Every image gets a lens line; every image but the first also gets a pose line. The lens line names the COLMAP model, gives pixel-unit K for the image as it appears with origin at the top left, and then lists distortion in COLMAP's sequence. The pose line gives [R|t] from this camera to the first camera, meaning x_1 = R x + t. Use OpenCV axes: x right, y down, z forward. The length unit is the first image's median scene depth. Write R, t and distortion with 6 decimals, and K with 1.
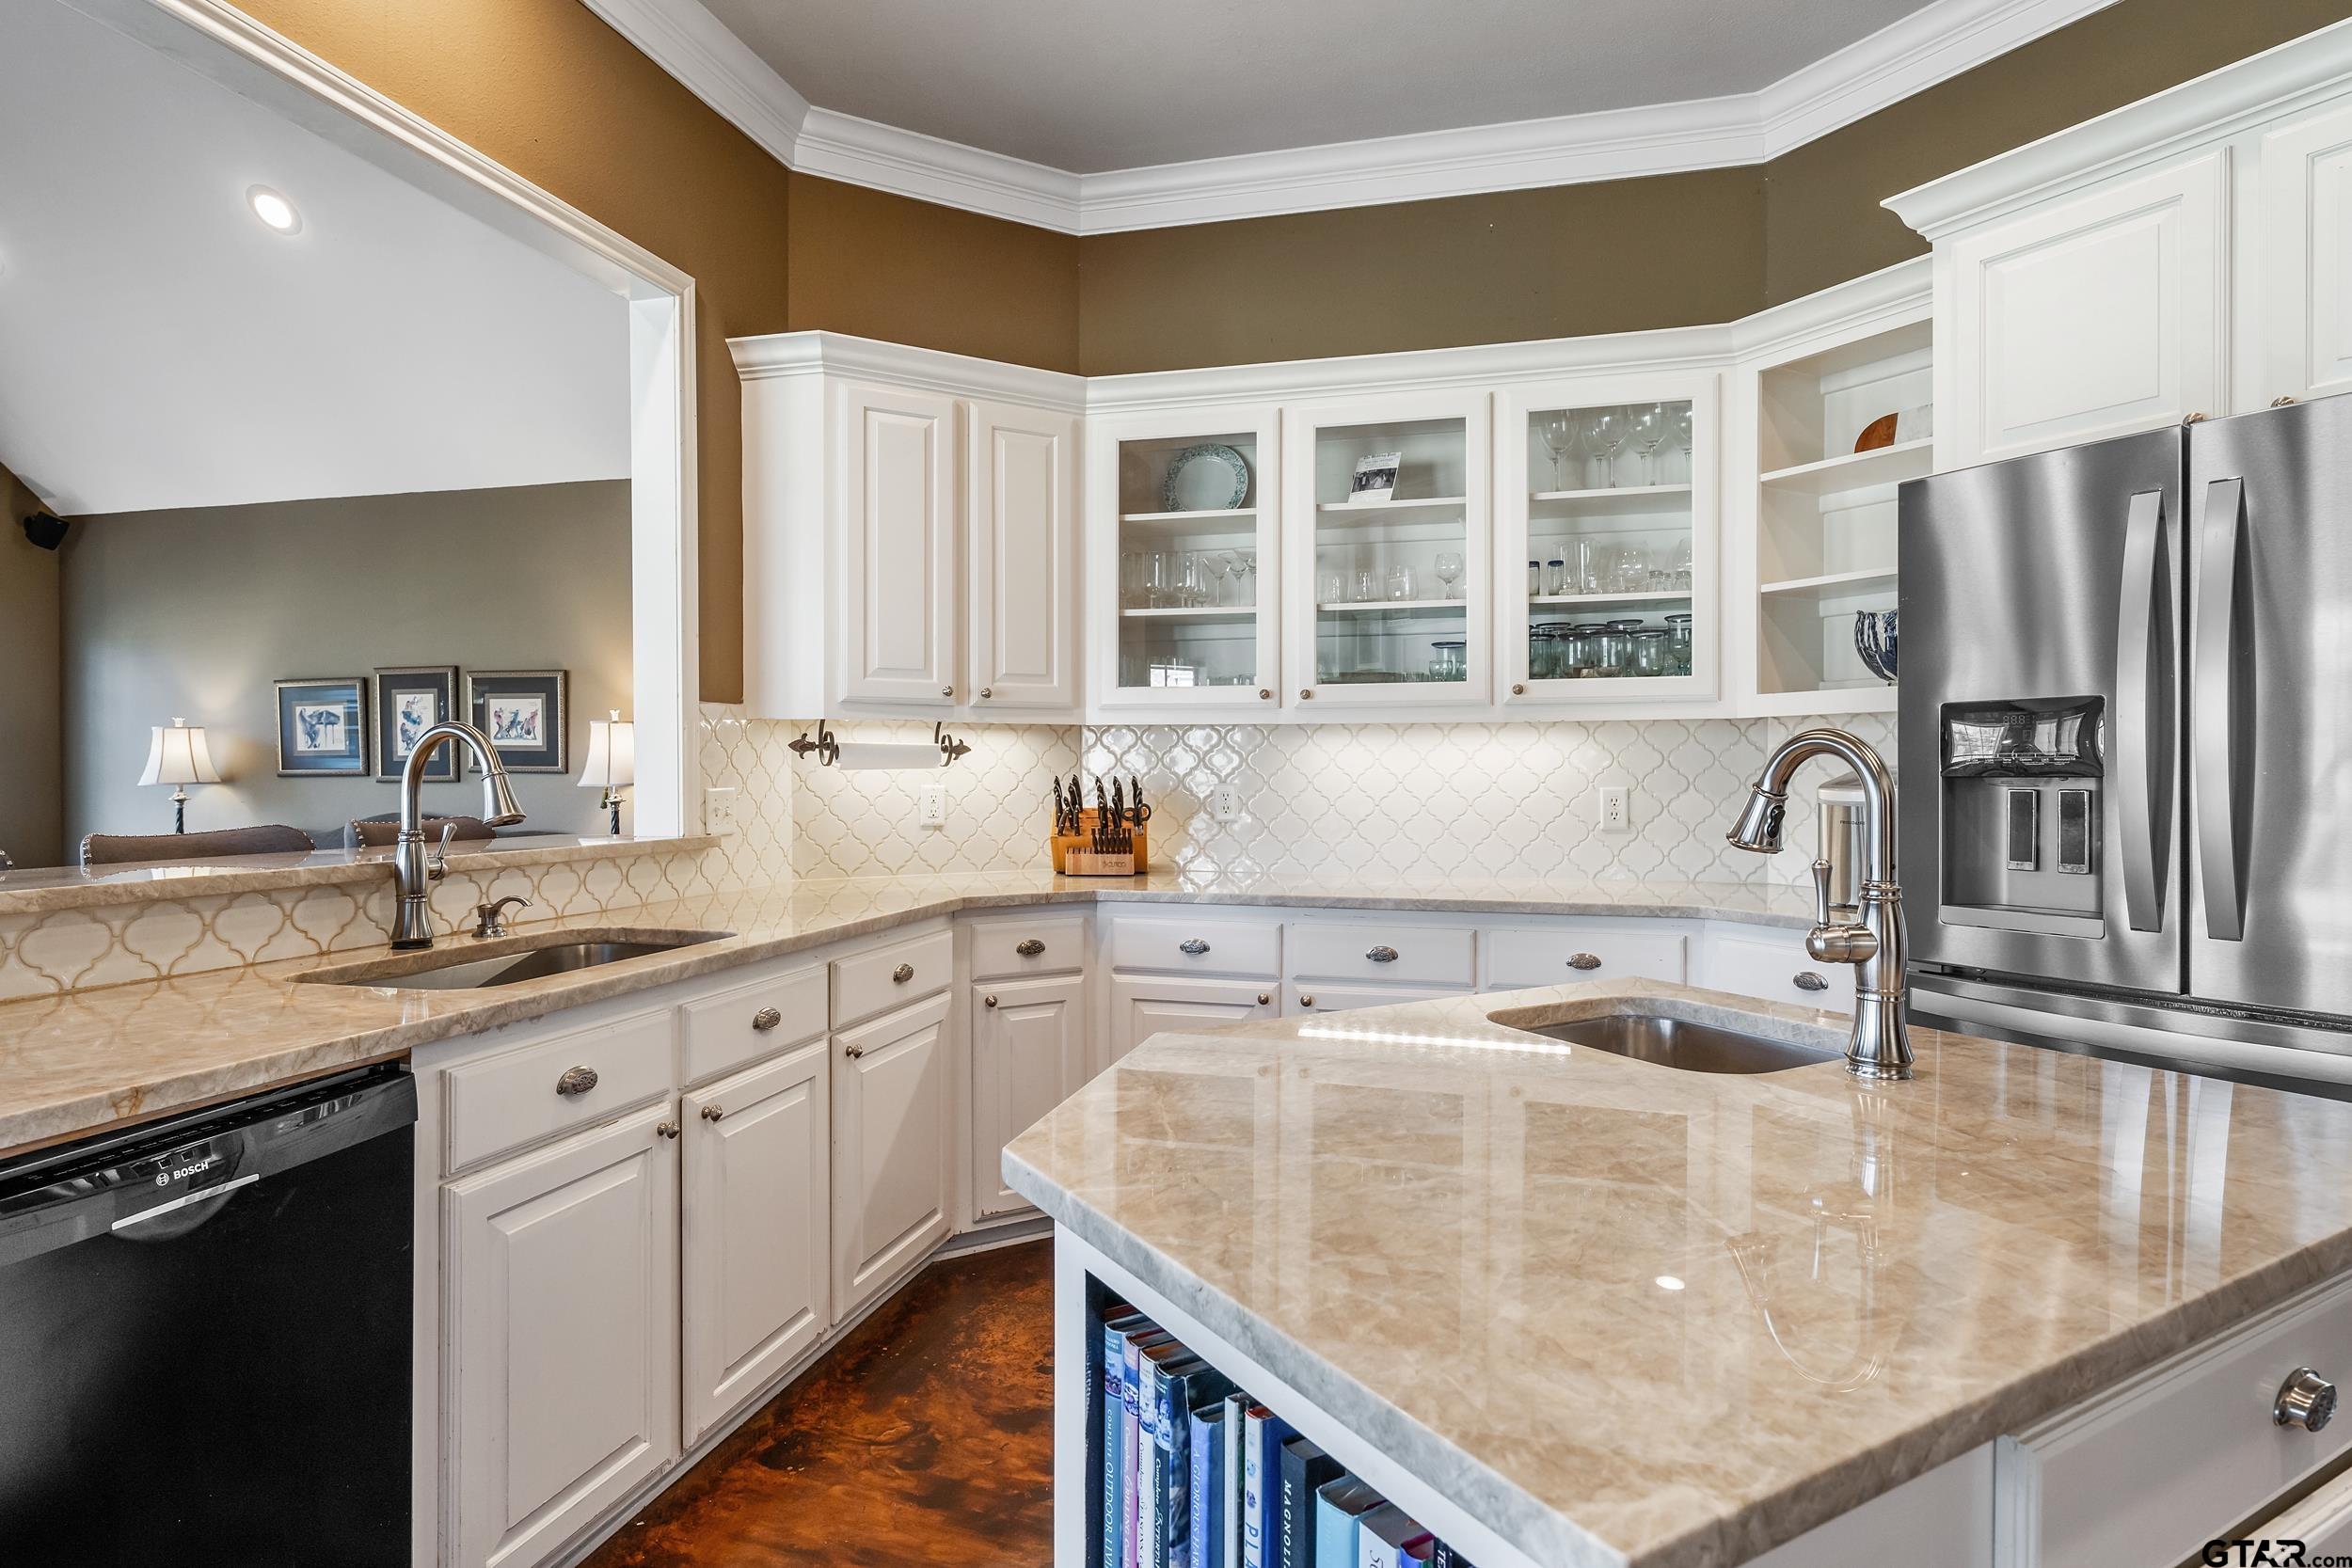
lens RADIAL K [[1291.7, 0, 1184.6], [0, 1291.7, 781.9], [0, 0, 1]] dist [0.006470, 0.000124]
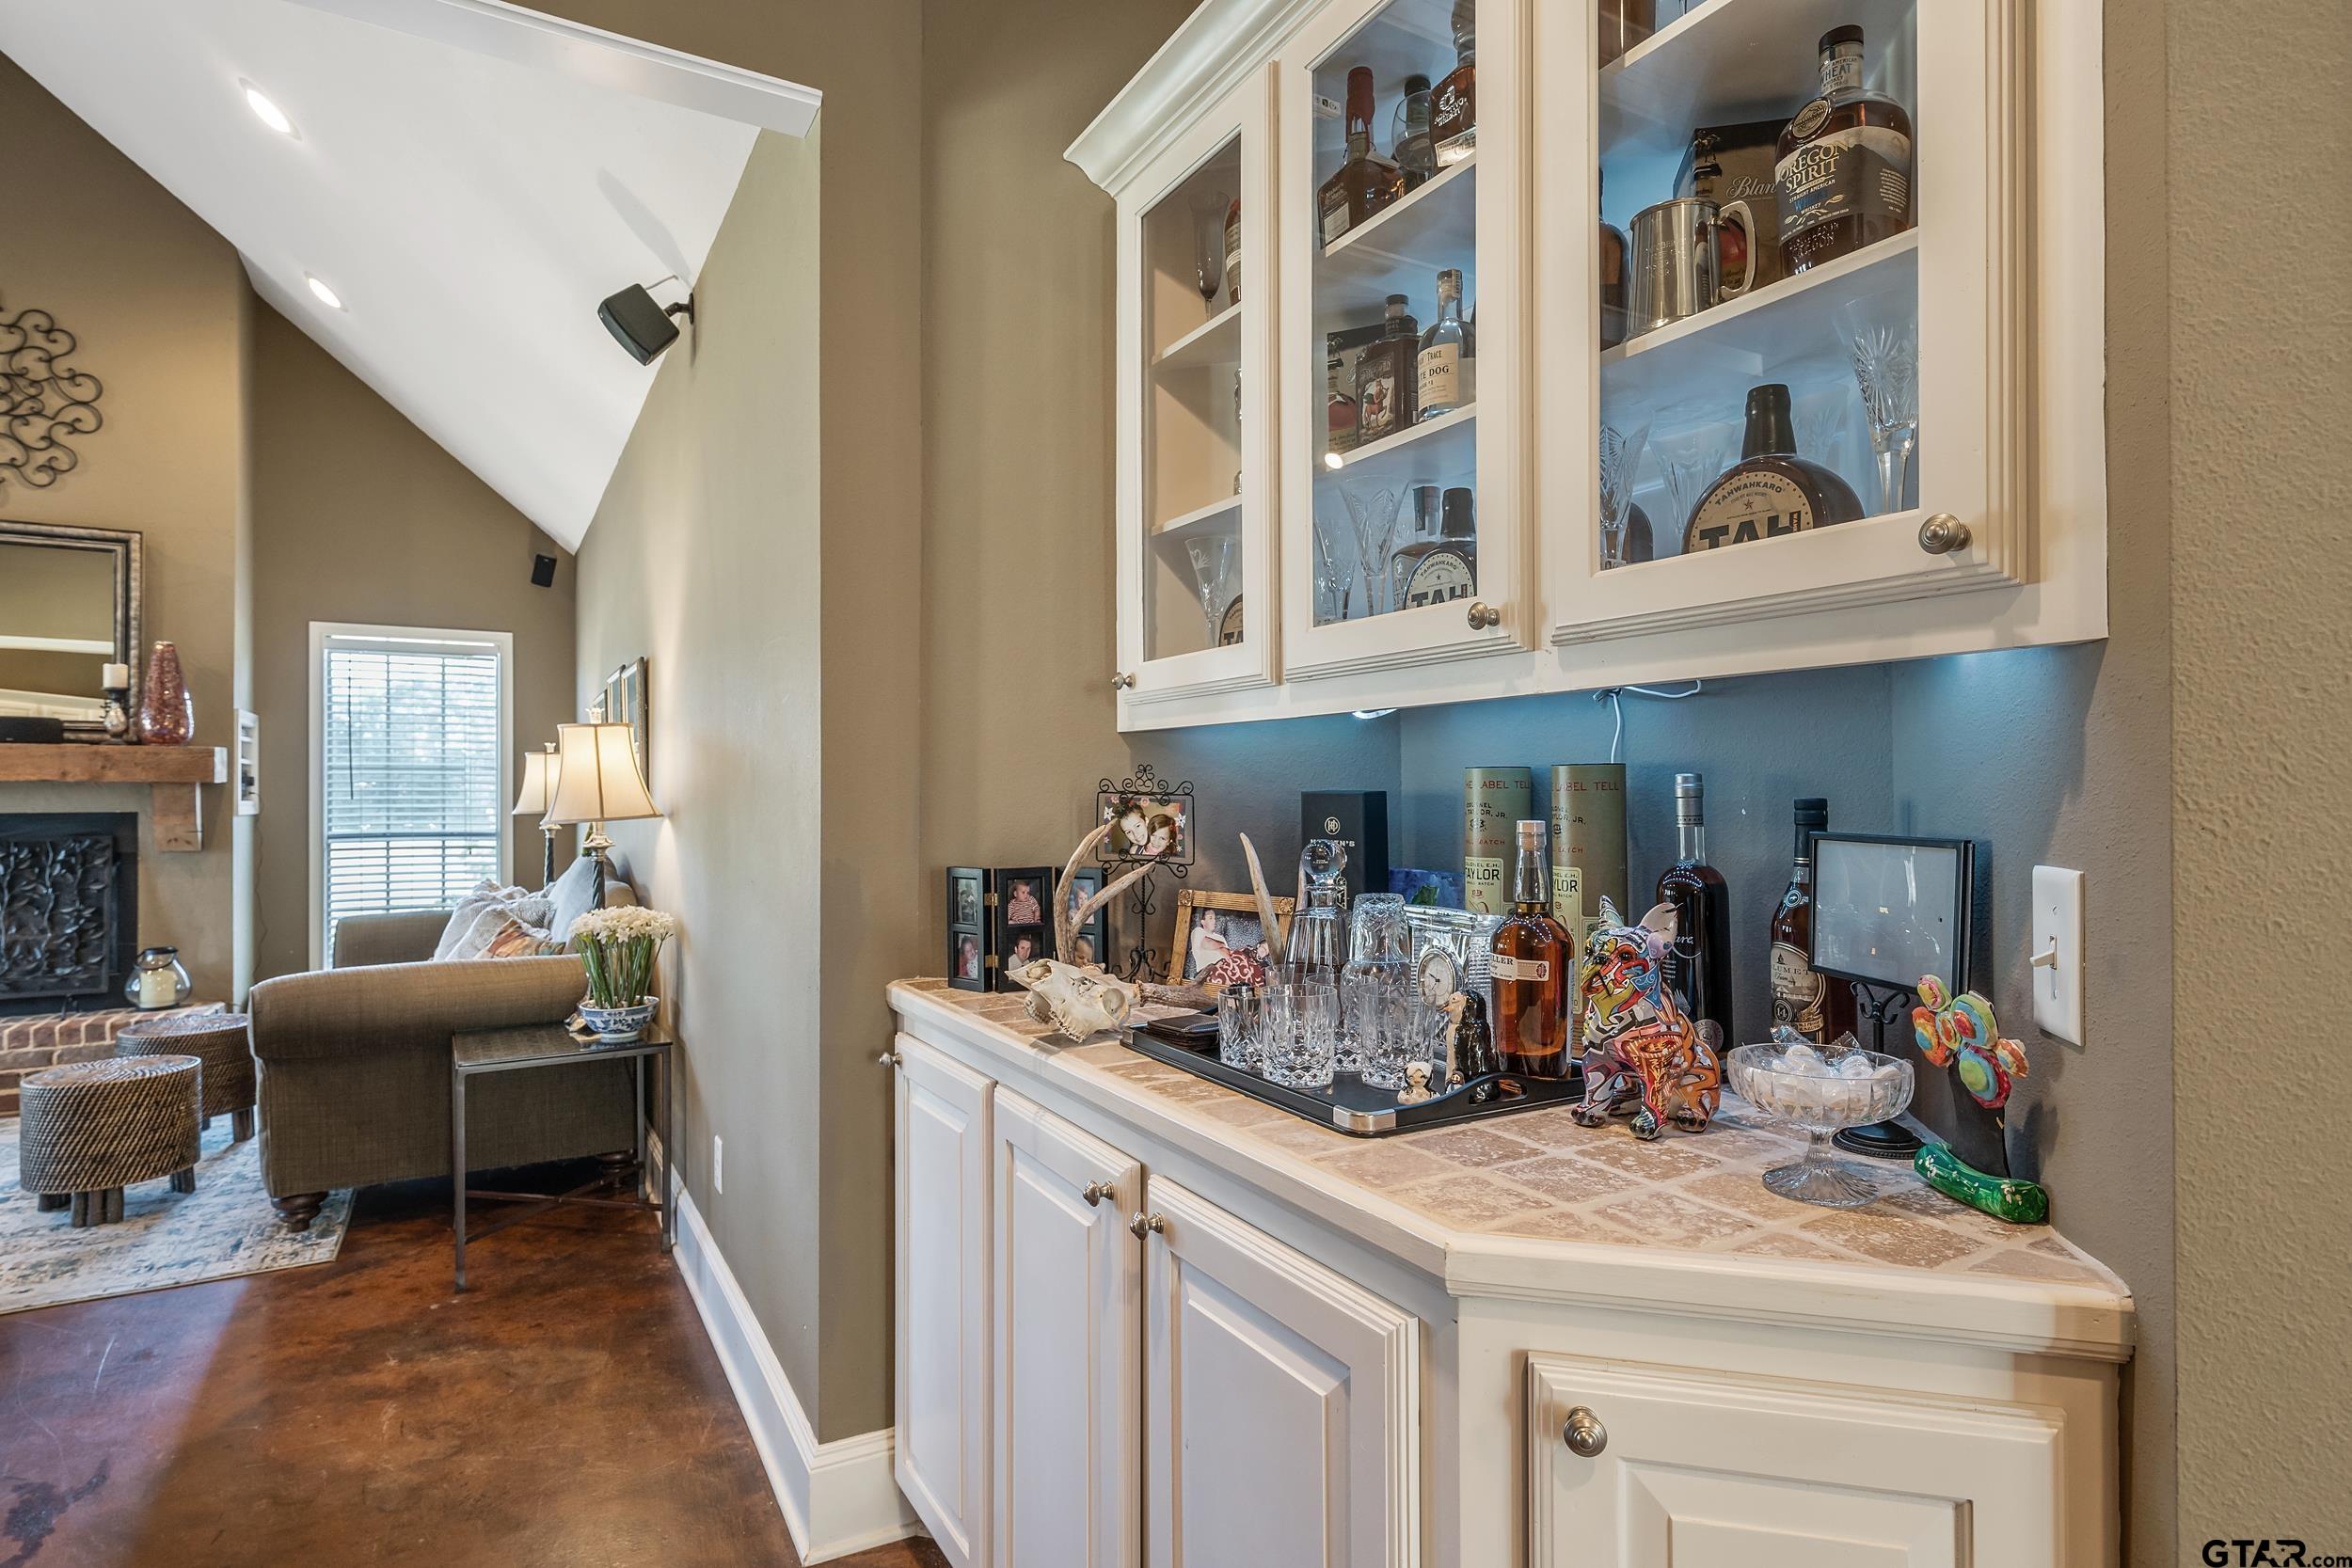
lens RADIAL K [[1242.0, 0, 1181.1], [0, 1242.0, 789.4], [0, 0, 1]] dist [0.013277, -0.001153]
pose [[0.705275, -0.001885, -0.708931, 0.400041], [-0.003618, 0.999974, -0.006258, -0.022163], [0.708925, 0.006978, 0.705250, 1.324234]]
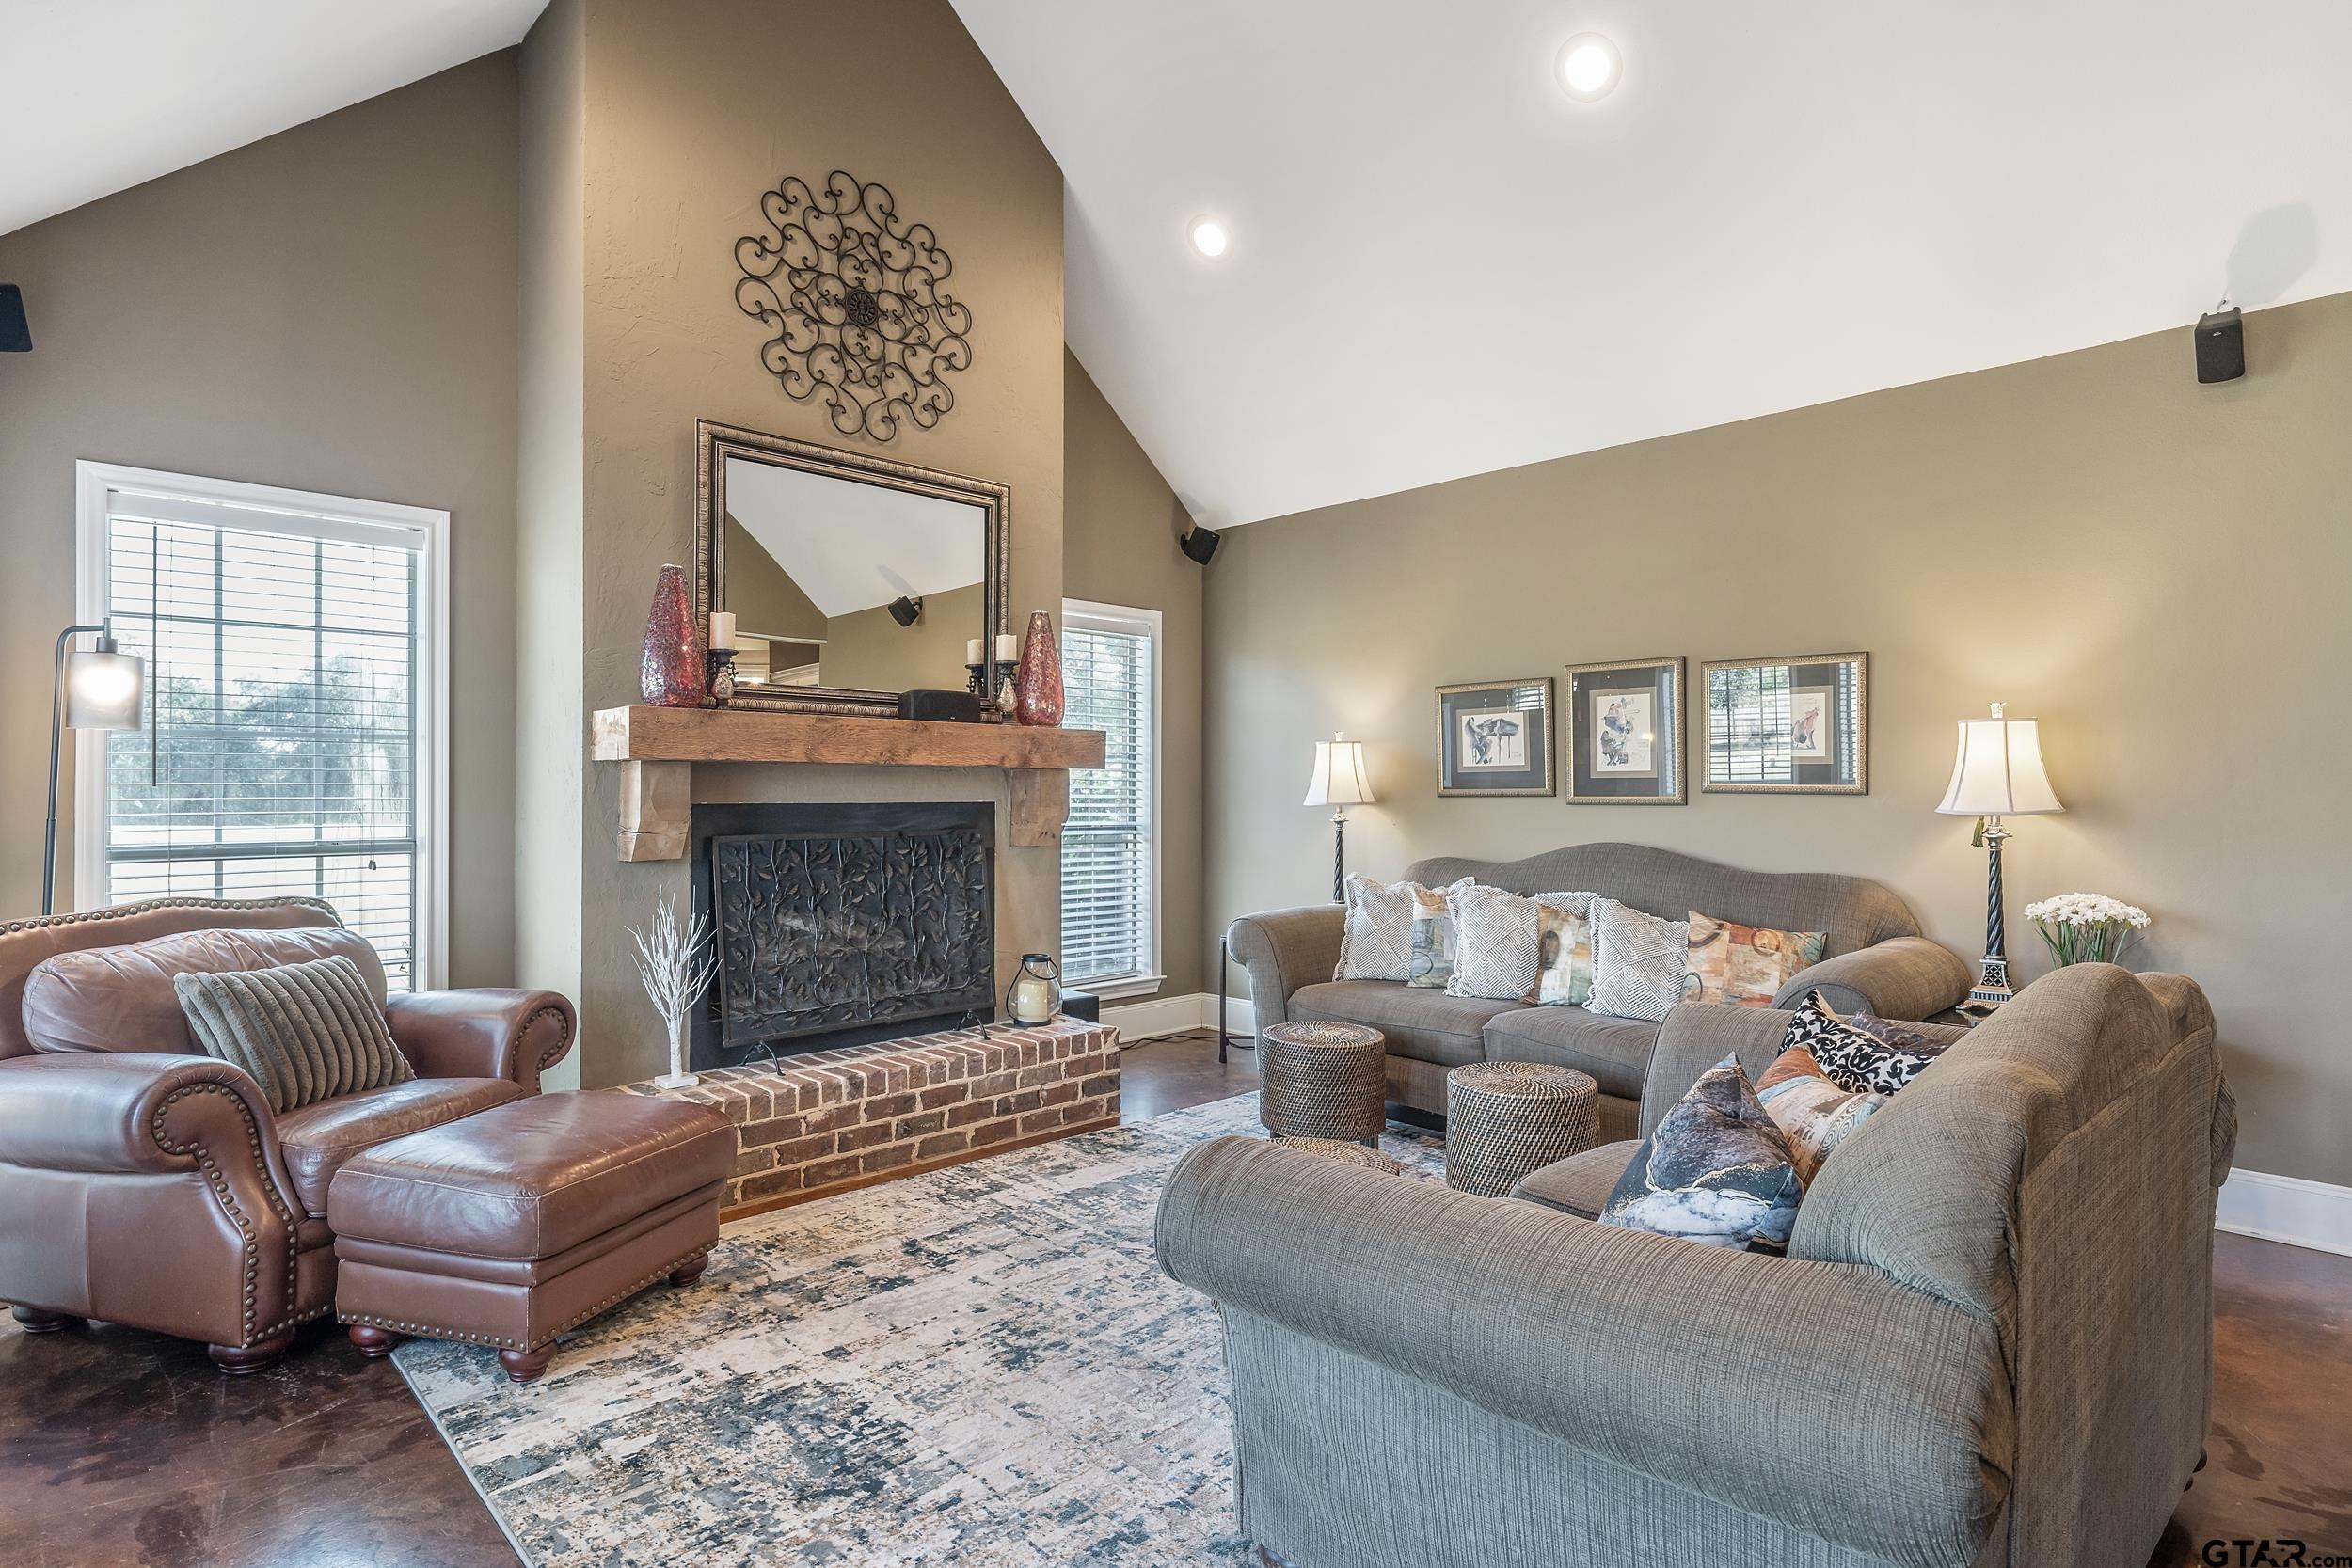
lens RADIAL K [[1242.0, 0, 1178.7], [0, 1242.0, 779.6], [0, 0, 1]] dist [0.013277, -0.001153]
pose [[0.858806, -0.000711, -0.512301, -0.823247], [-0.006722, 0.999897, -0.012655, -0.007006], [0.512257, 0.014311, 0.858713, 0.374351]]
